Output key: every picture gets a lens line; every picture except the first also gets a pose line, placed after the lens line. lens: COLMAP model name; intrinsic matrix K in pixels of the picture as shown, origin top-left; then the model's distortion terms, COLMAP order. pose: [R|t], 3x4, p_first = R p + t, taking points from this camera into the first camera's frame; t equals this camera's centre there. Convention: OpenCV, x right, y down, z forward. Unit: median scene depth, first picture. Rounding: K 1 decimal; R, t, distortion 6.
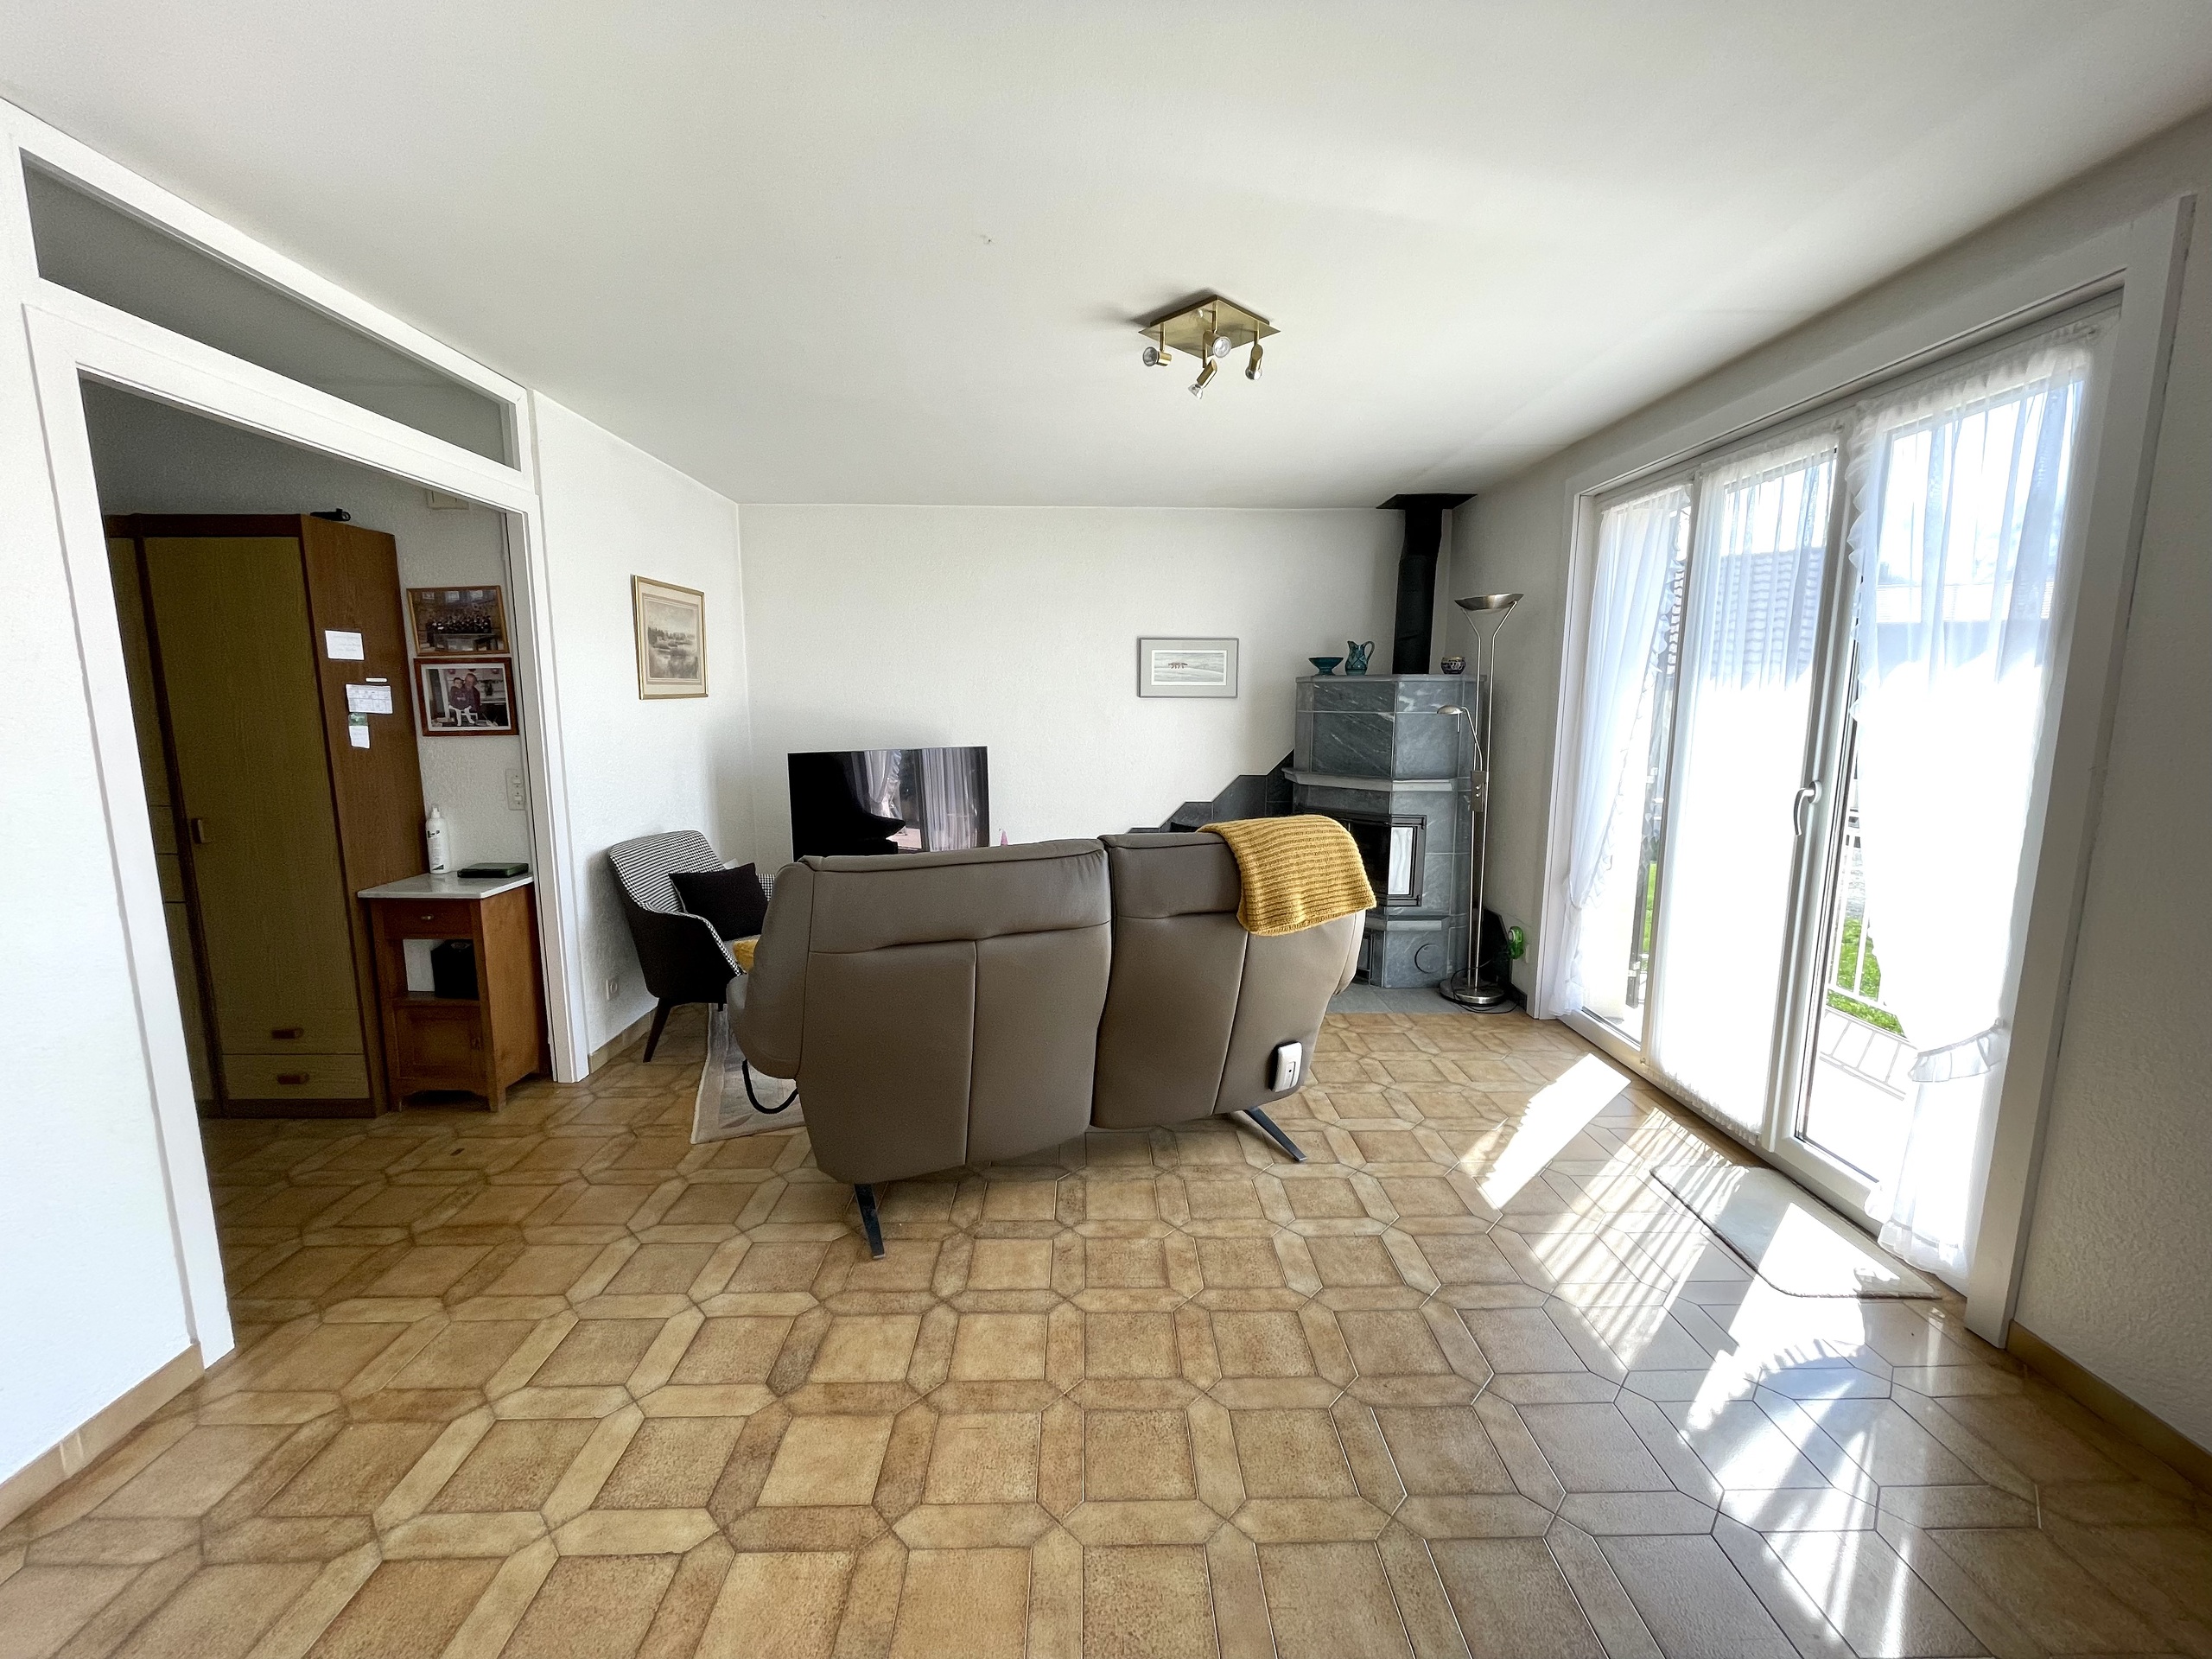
lens RADIAL K [[883.7, 0, 1106.0], [0, 883.7, 829.5], [0, 0, 1]] dist [-0.000159, -0.000111]
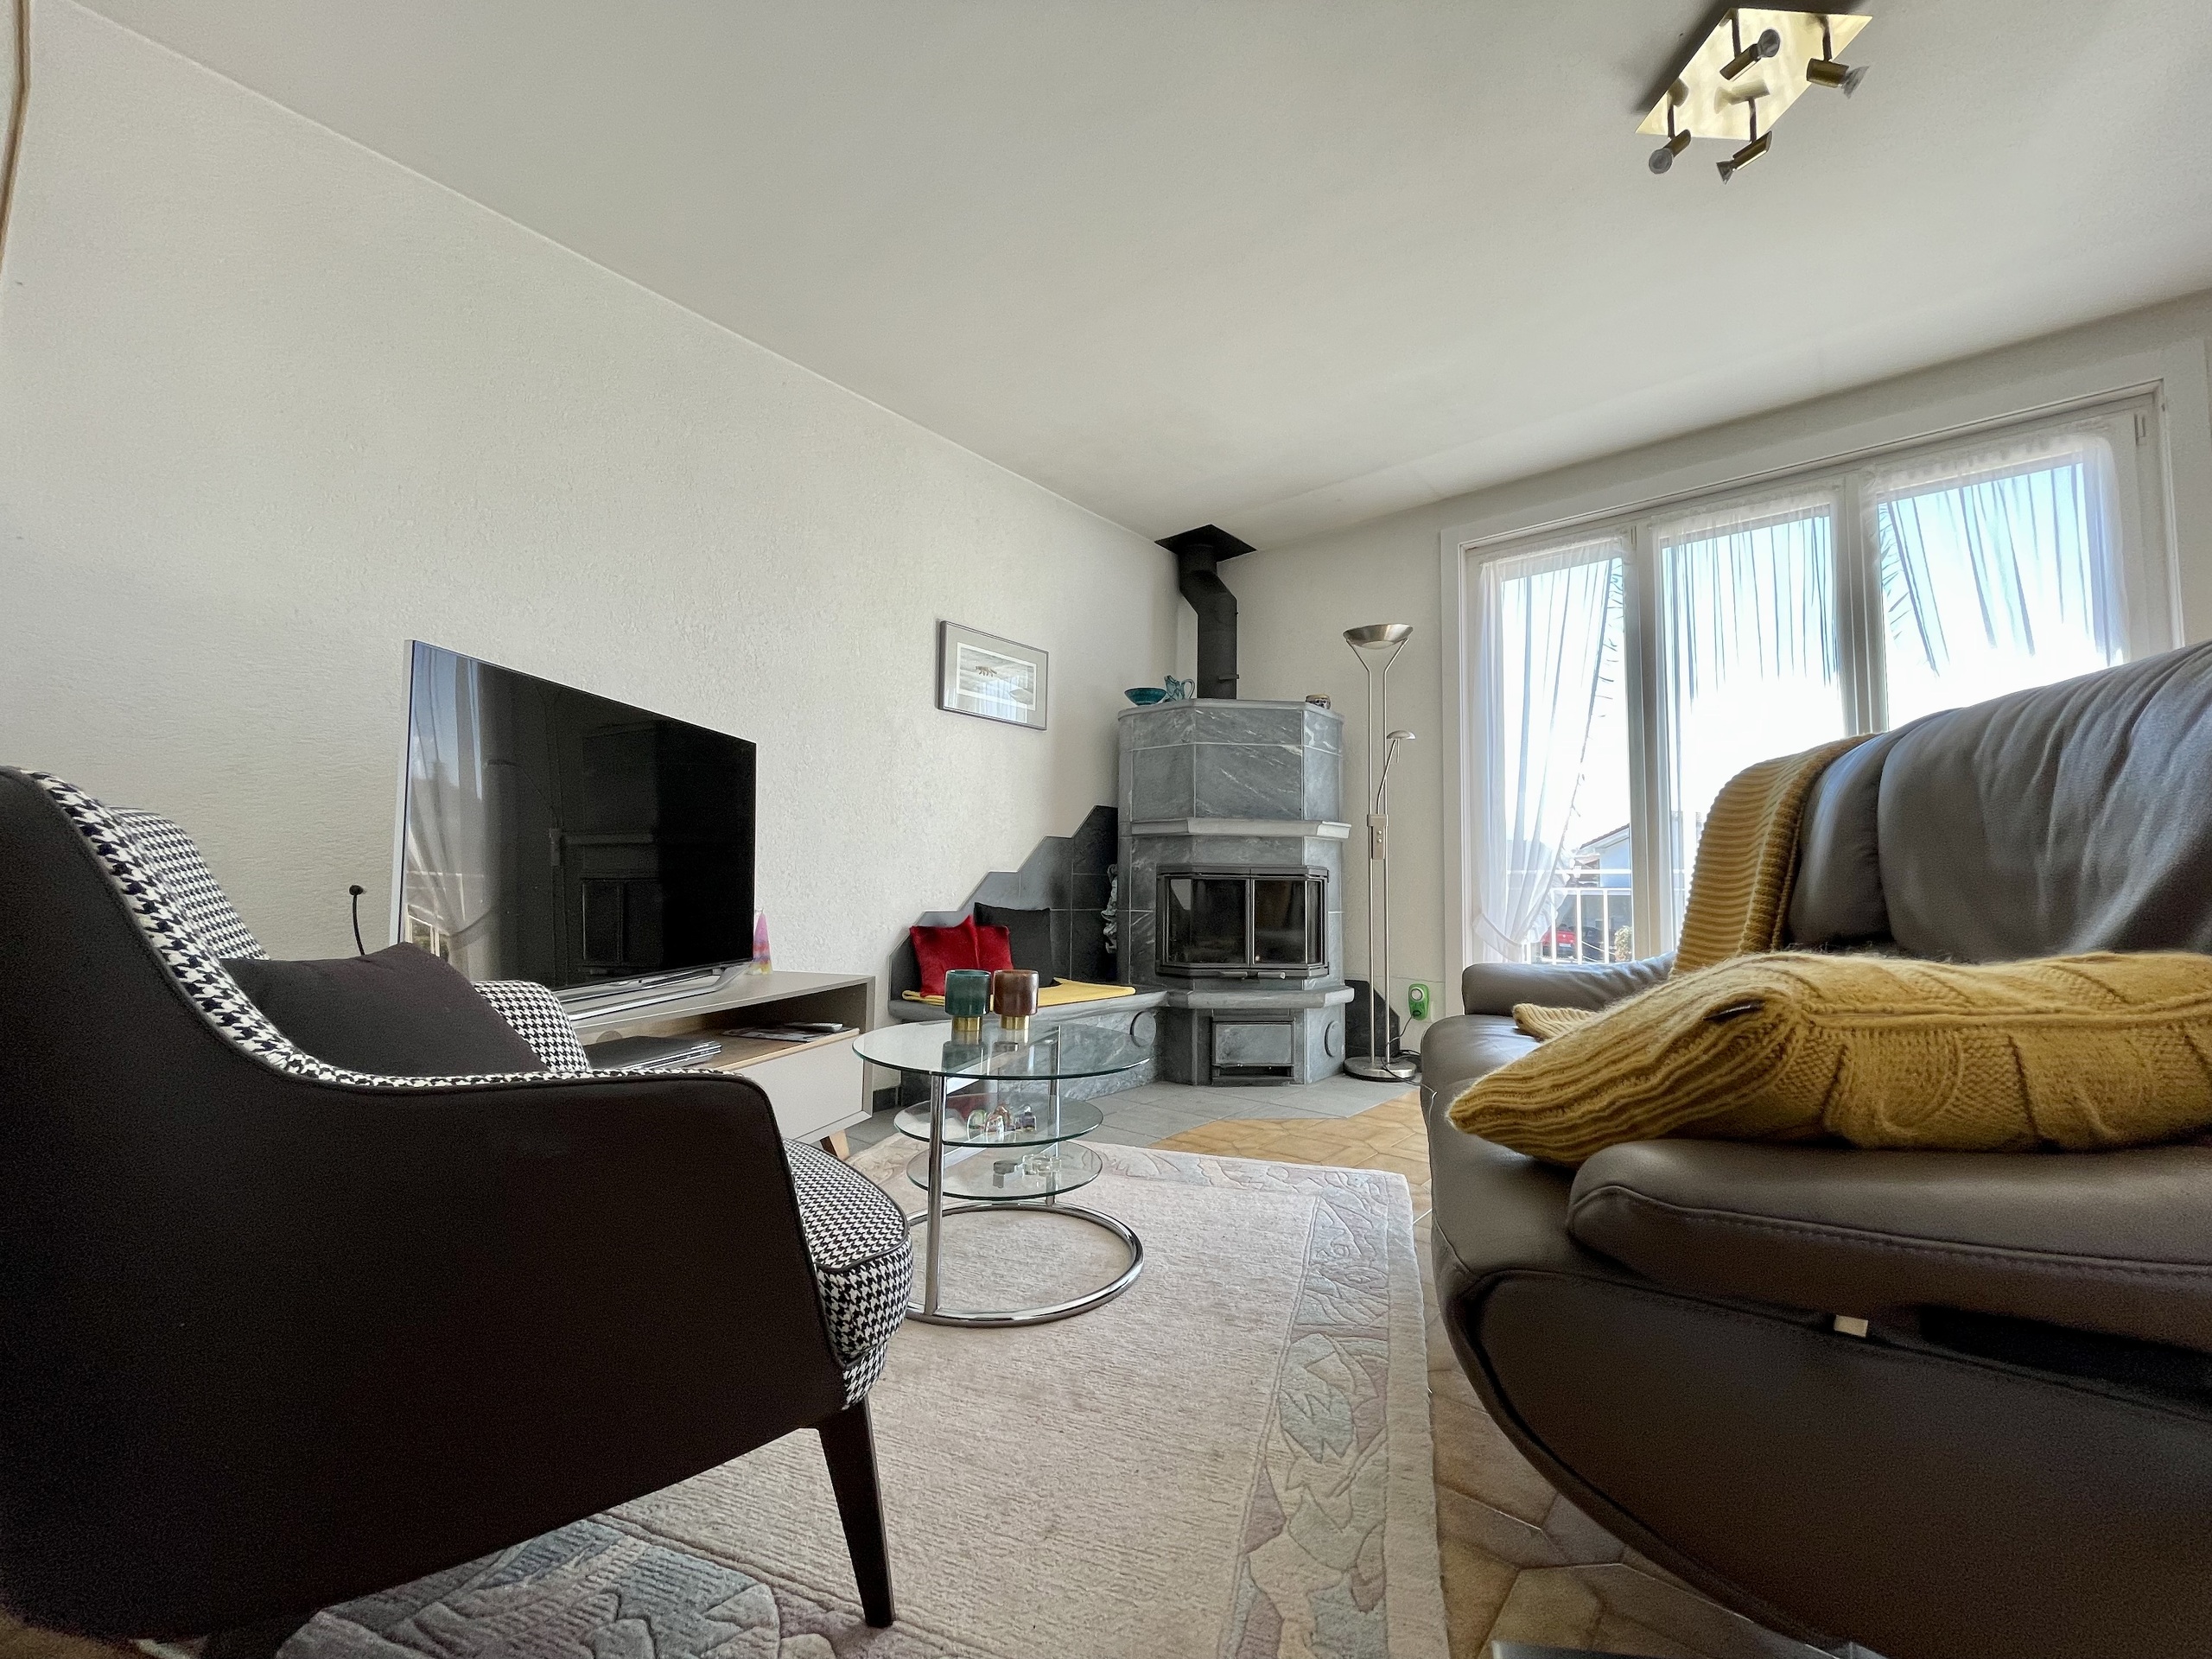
lens RADIAL K [[883.7, 0, 1106.0], [0, 883.7, 829.5], [0, 0, 1]] dist [-0.000159, -0.000111]
pose [[0.669495, 0.051636, 0.741020, -0.427876], [0.096665, 0.983042, -0.155835, 0.062705], [-0.736500, 0.175961, 0.653150, 0.591592]]
